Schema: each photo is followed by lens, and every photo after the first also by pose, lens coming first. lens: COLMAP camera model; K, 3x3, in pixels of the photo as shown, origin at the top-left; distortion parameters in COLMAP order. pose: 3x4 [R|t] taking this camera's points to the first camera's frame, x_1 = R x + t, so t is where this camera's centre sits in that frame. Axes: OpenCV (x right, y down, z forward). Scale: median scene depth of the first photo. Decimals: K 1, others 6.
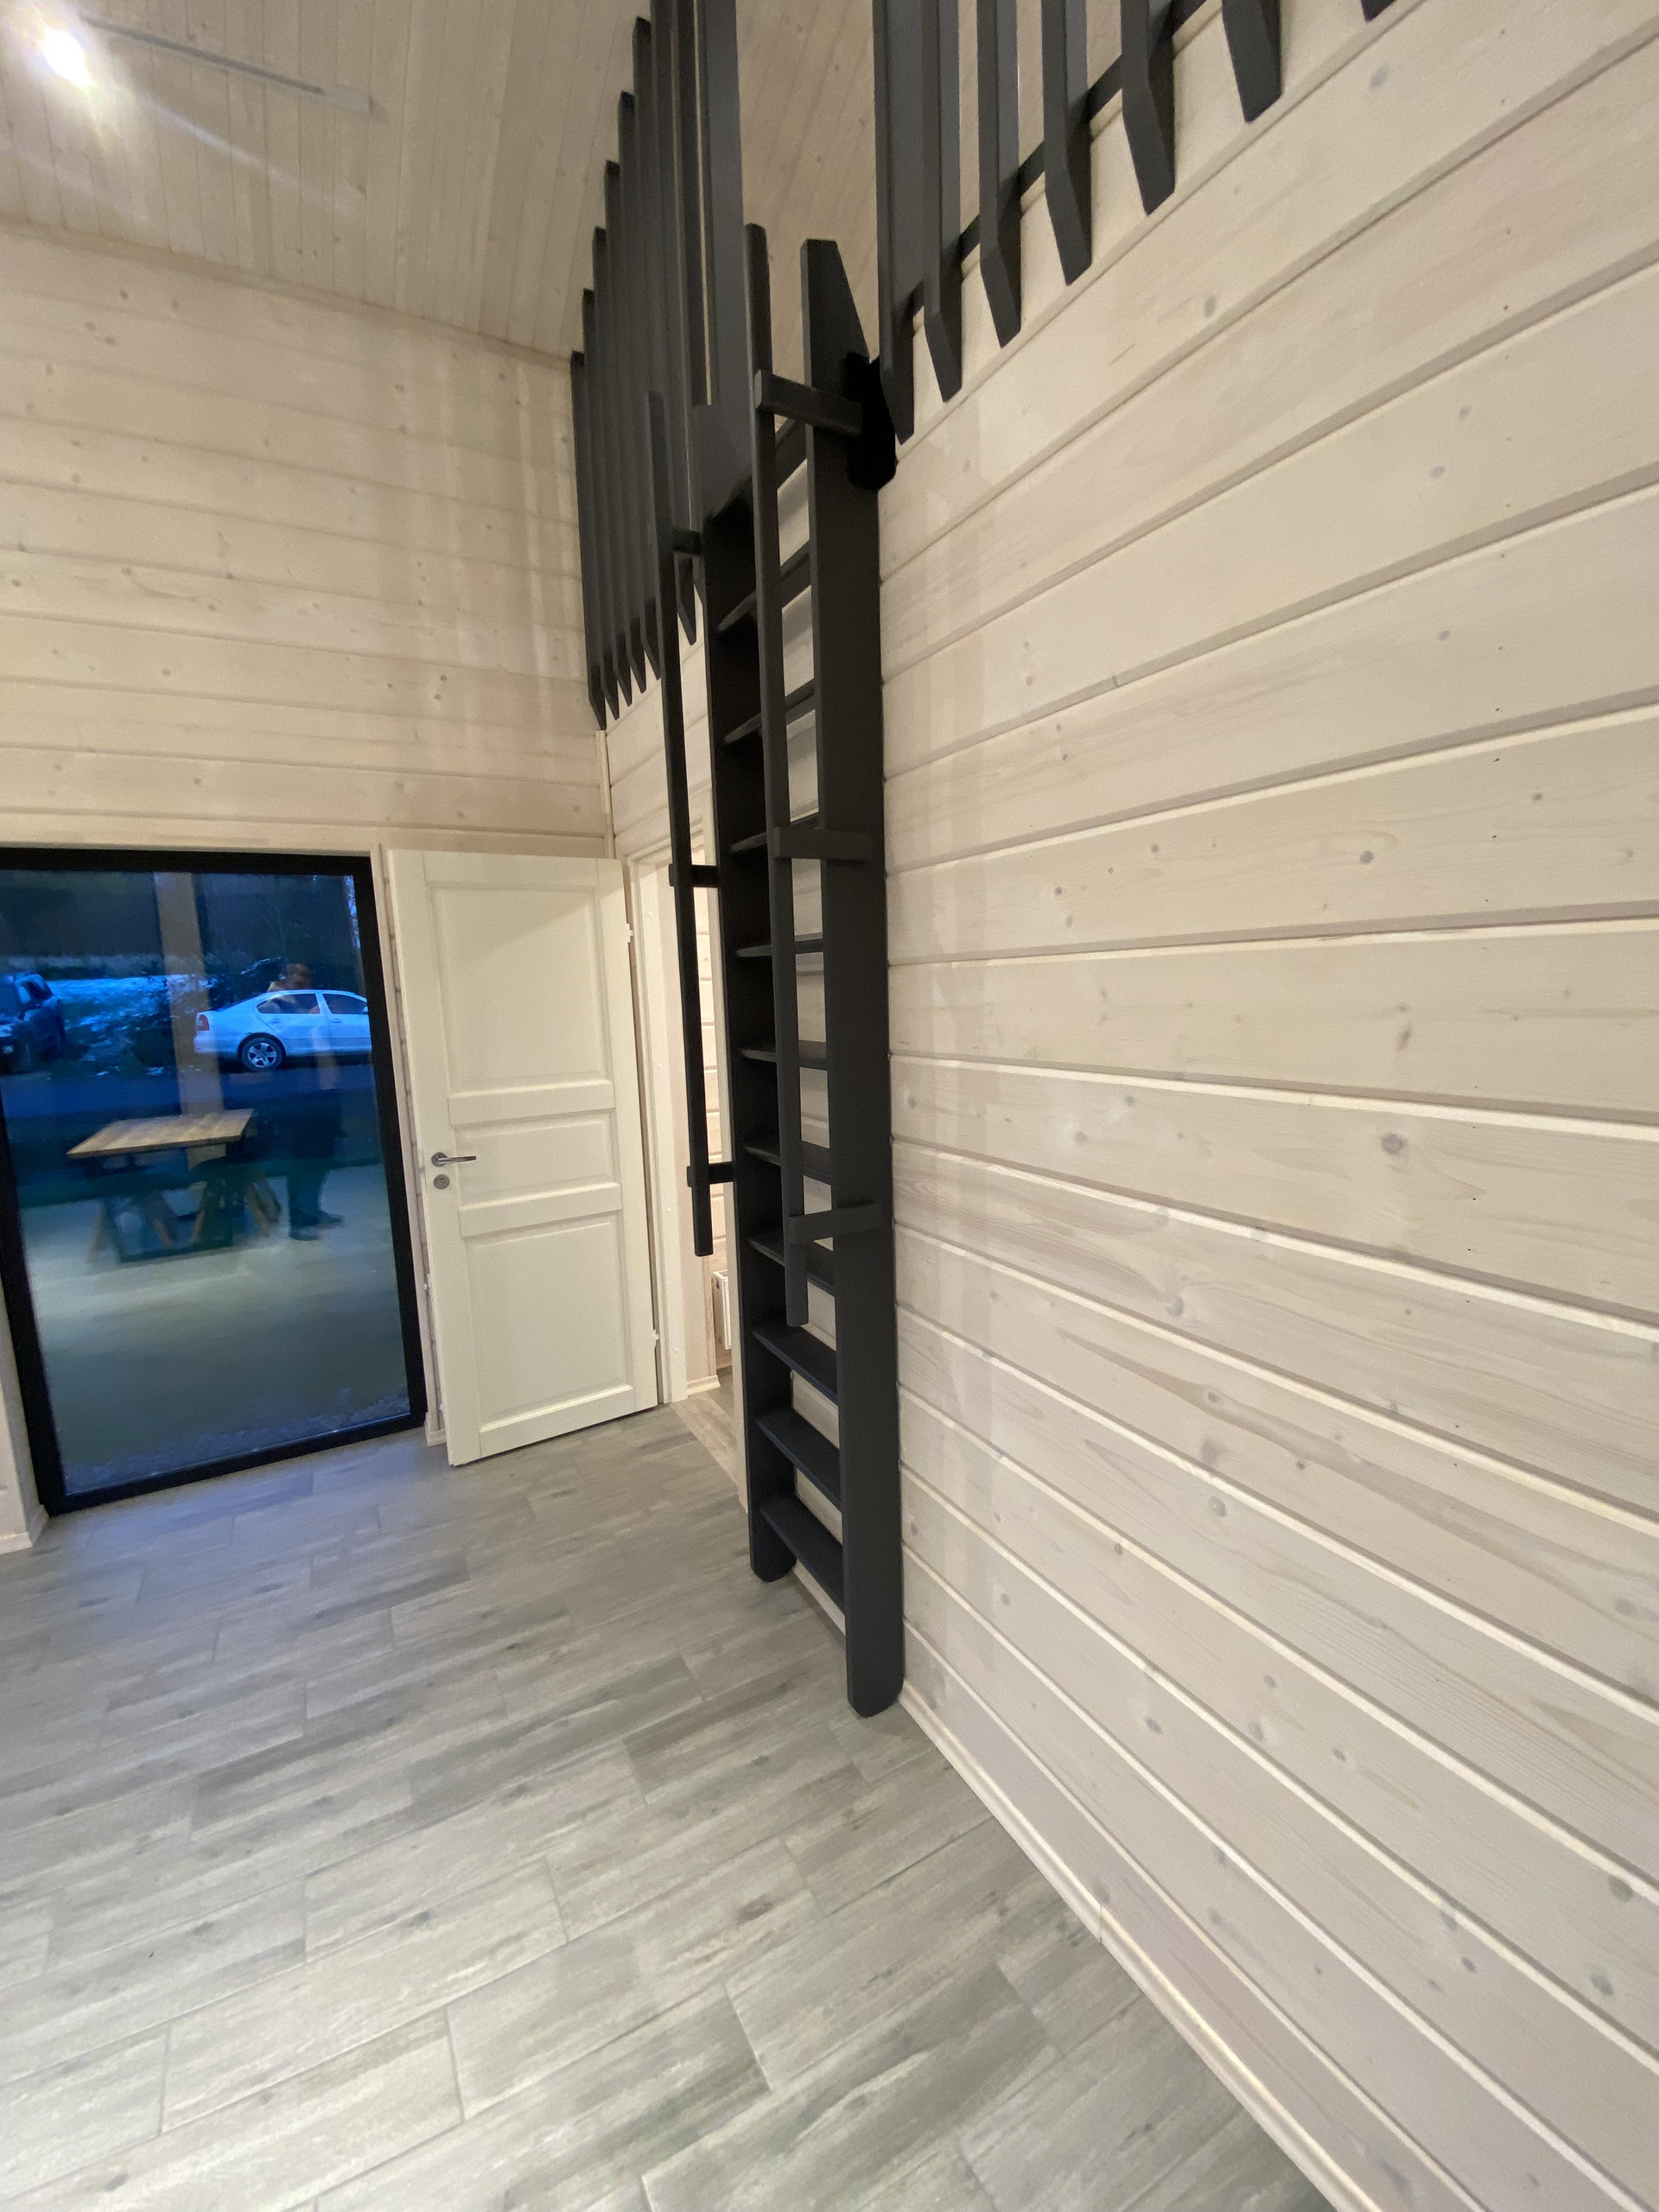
lens RADIAL K [[885.9, 0, 839.0], [0, 885.9, 1106.4], [0, 0, 1]] dist [0.000495, -0.013179]
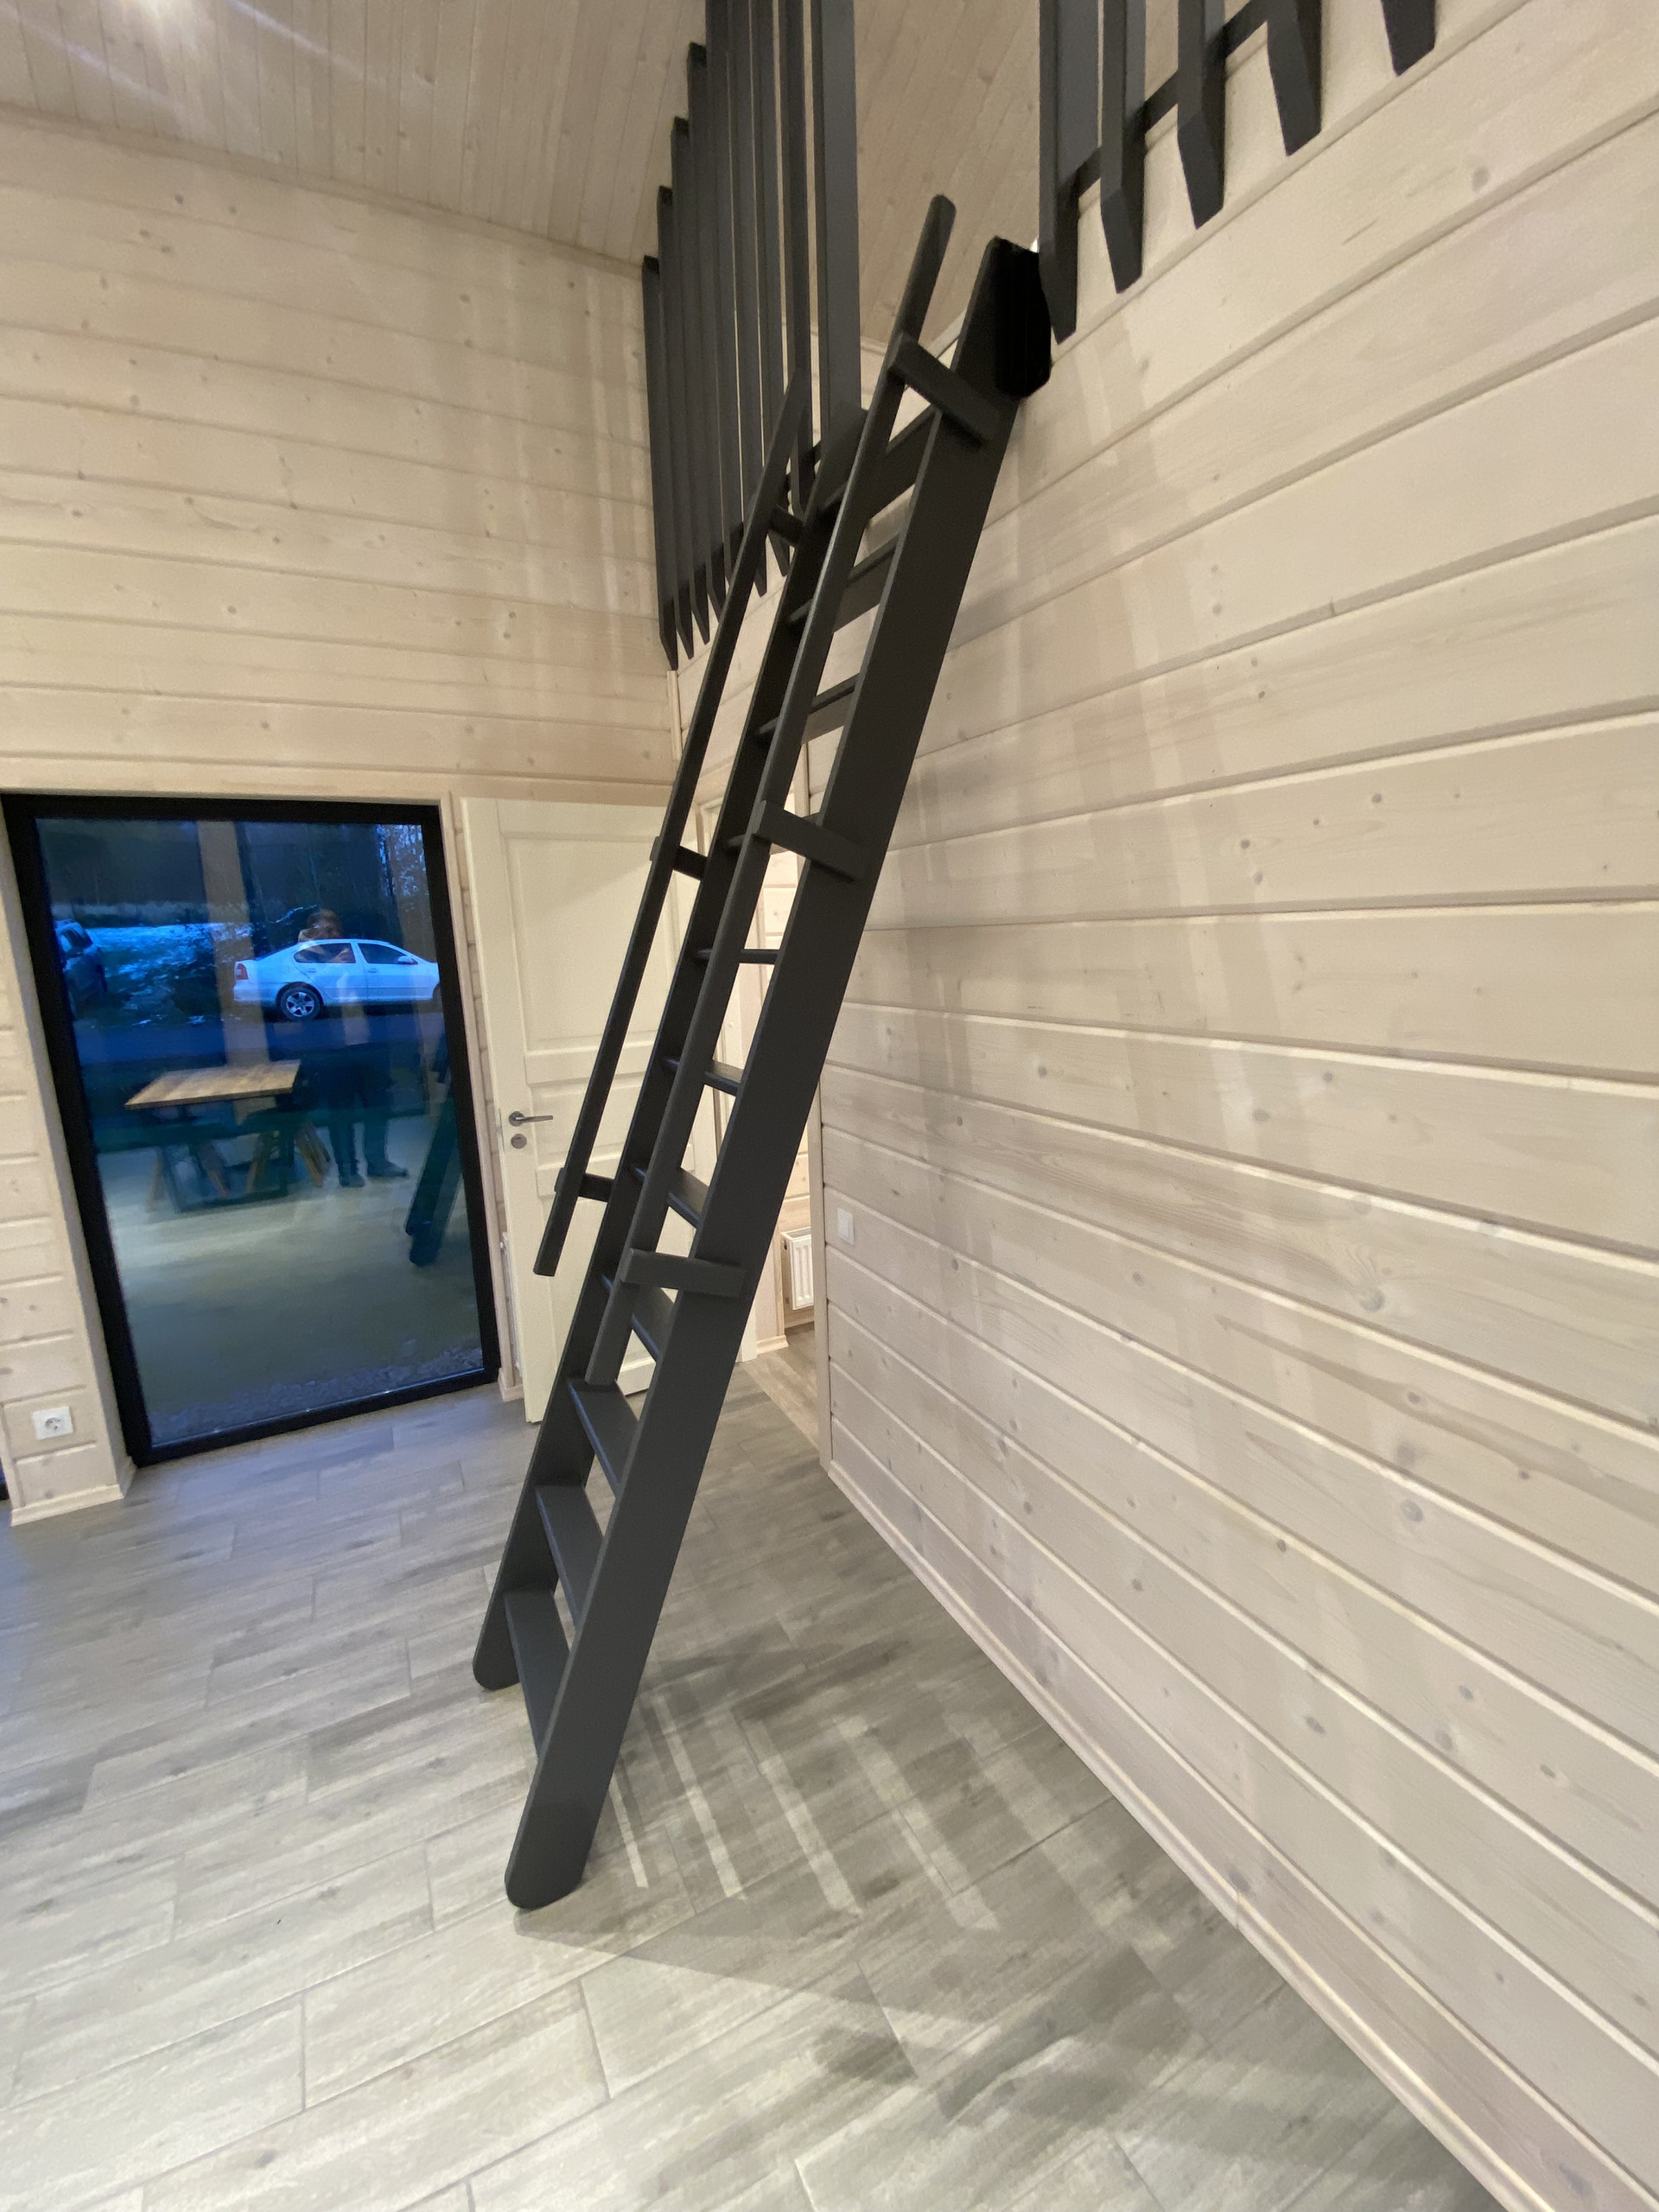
lens RADIAL K [[885.9, 0, 839.0], [0, 885.9, 1106.4], [0, 0, 1]] dist [0.000495, -0.013179]
pose [[0.999593, 0.008819, -0.027114, -0.089498], [-0.007323, 0.998470, 0.054802, -0.013521], [0.027556, -0.054581, 0.998129, 0.039910]]
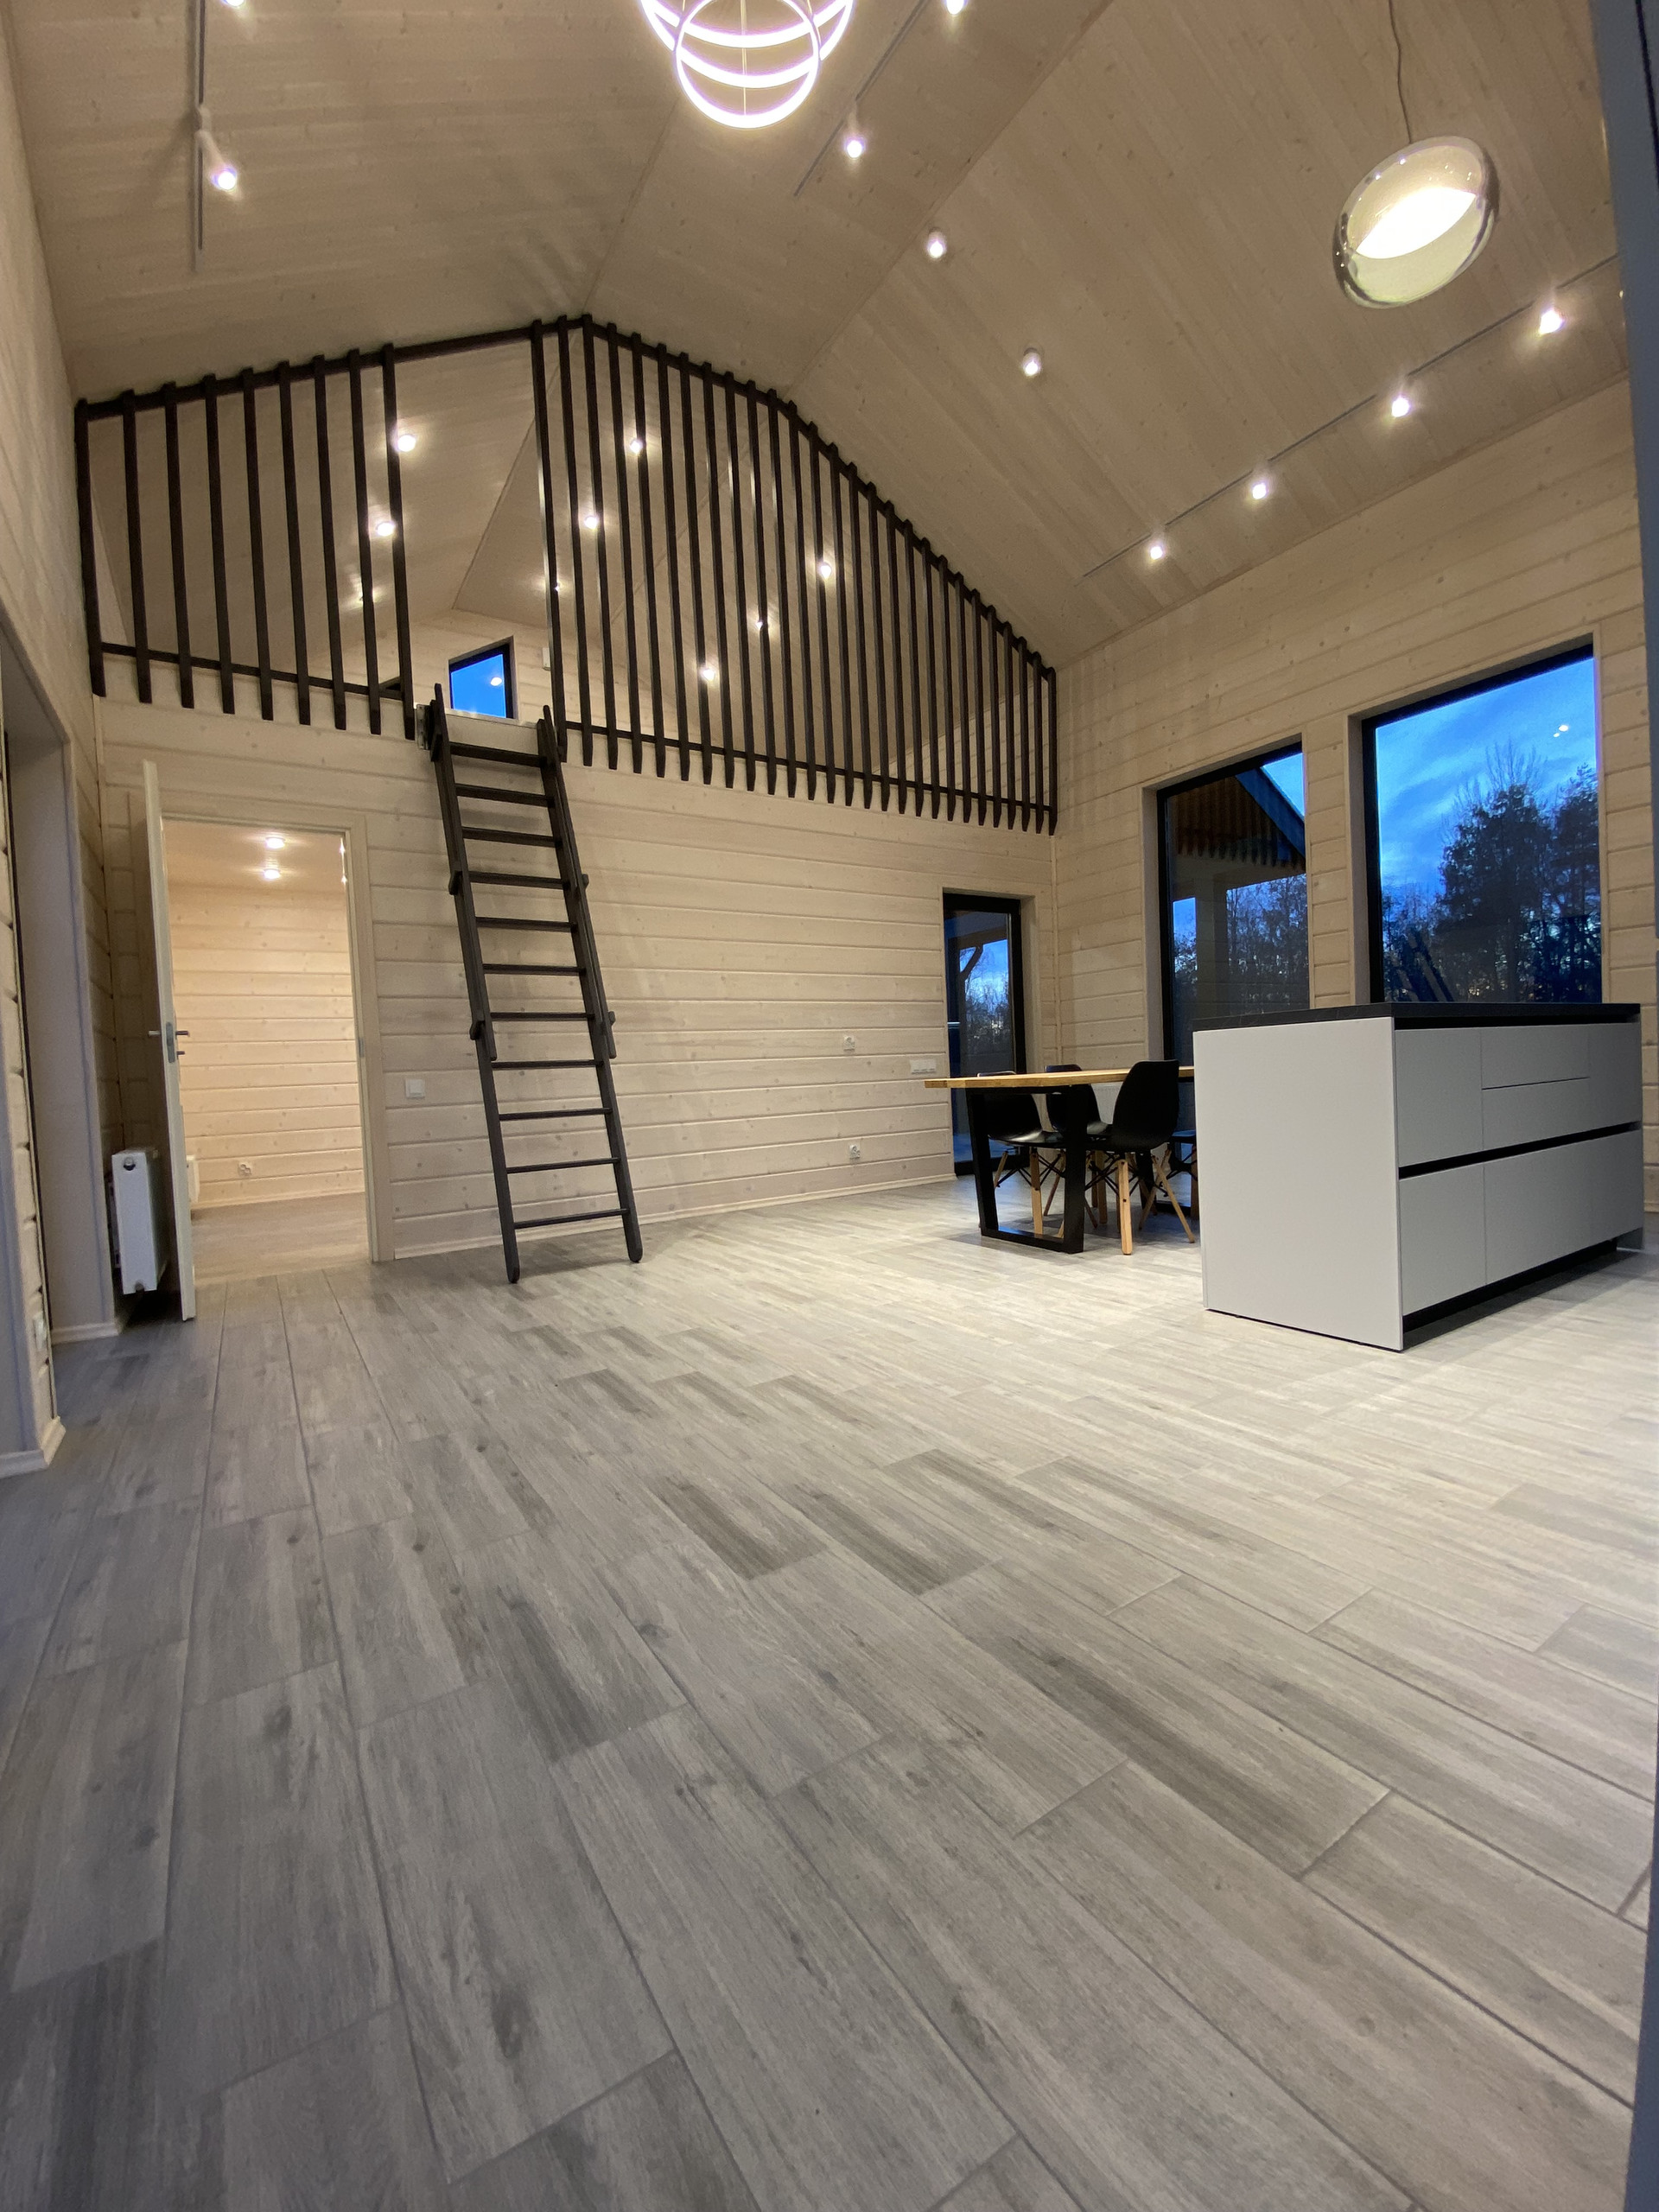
lens RADIAL K [[900.9, 0, 833.7], [0, 900.9, 1101.5], [0, 0, 1]] dist [0.047401, -0.036560]
pose [[-0.066994, 0.005261, 0.997740, -2.267680], [0.190201, 0.981716, 0.007594, 0.399747], [-0.979457, 0.190280, -0.066770, 0.379233]]
